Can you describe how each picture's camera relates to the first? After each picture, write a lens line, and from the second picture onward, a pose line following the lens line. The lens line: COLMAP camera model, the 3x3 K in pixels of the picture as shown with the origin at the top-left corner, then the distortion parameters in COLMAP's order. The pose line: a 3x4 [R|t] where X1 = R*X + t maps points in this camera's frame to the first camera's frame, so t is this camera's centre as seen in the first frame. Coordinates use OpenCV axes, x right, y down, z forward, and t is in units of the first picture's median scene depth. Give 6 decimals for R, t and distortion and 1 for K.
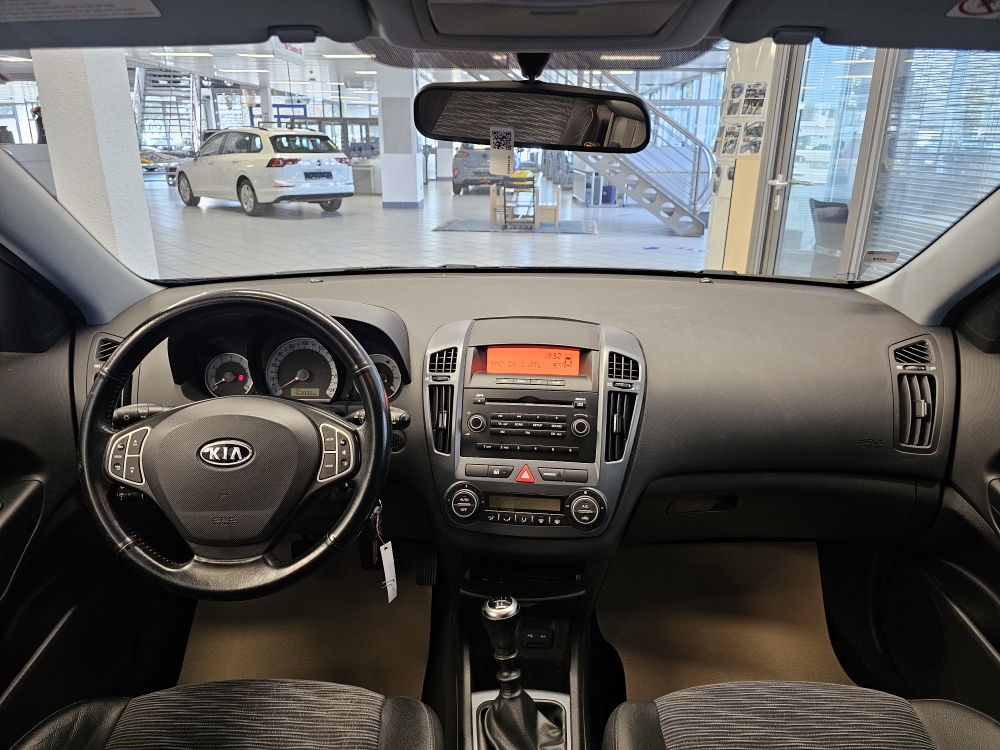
lens RADIAL K [[679.0, 0, 496.0], [0, 679.0, 379.7], [0, 0, 1]] dist [0.046546, -0.048208]
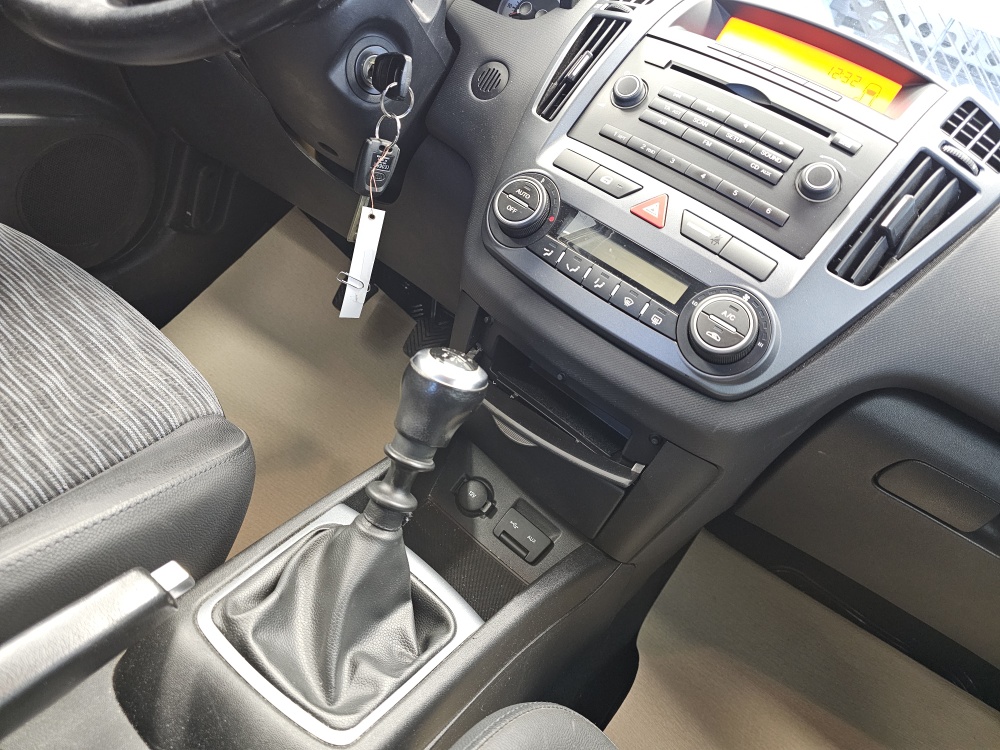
lens RADIAL K [[679.0, 0, 493.3], [0, 679.0, 371.0], [0, 0, 1]] dist [0.046546, -0.048208]
pose [[0.792788, 0.528763, -0.303144, 0.139533], [-0.520521, 0.846125, 0.114588, 0.209293], [0.317088, 0.066948, 0.946030, 0.445523]]
